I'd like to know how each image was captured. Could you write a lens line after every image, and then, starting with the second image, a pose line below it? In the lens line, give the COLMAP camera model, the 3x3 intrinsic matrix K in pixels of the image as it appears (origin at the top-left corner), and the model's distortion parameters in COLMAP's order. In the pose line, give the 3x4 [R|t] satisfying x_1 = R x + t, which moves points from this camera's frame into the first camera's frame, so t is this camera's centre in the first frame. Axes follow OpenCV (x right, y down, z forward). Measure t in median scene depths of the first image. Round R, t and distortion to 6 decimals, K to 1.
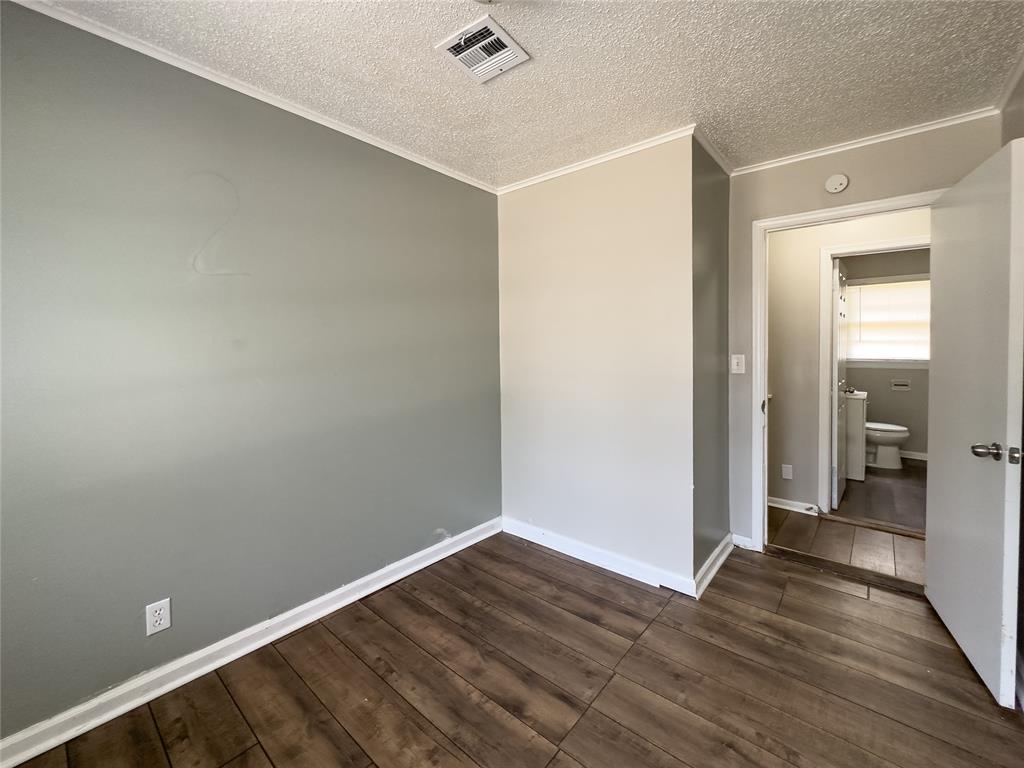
lens RADIAL K [[429.0, 0, 513.0], [0, 429.0, 368.8], [0, 0, 1]] dist [-0.001768, 0.000875]
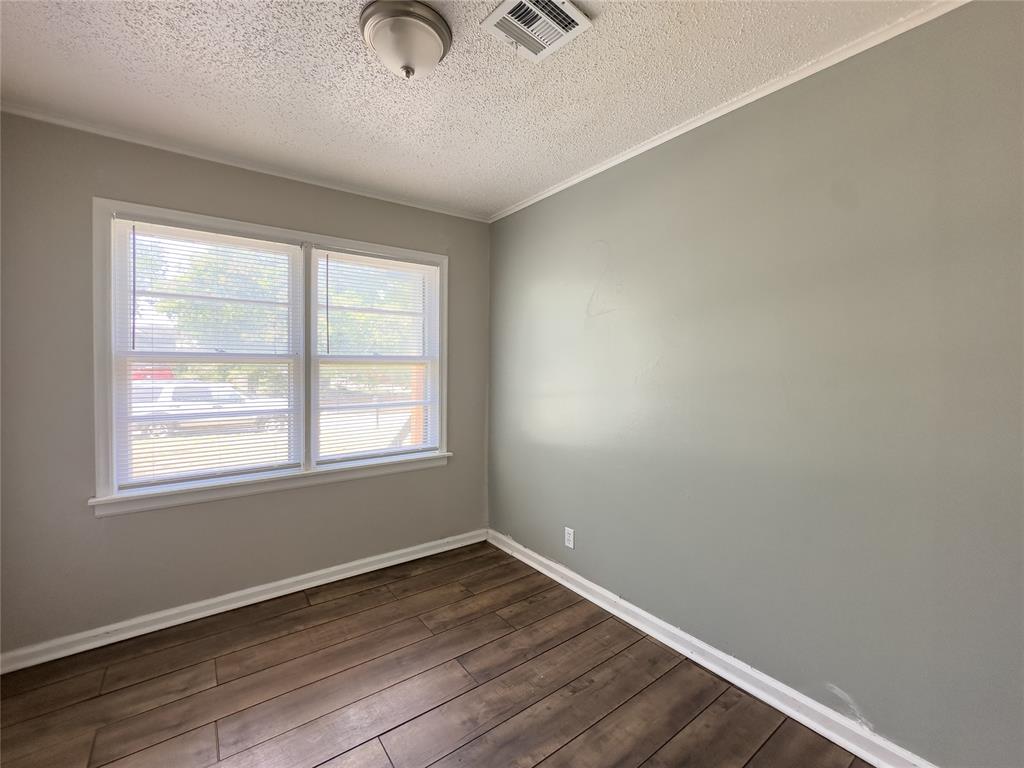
lens RADIAL K [[429.0, 0, 513.0], [0, 429.0, 368.8], [0, 0, 1]] dist [-0.001768, 0.000875]
pose [[-0.209228, 0.018961, -0.977683, 0.745156], [-0.038609, 0.998872, 0.027635, -0.086233], [0.977104, 0.043529, -0.208260, 1.058226]]
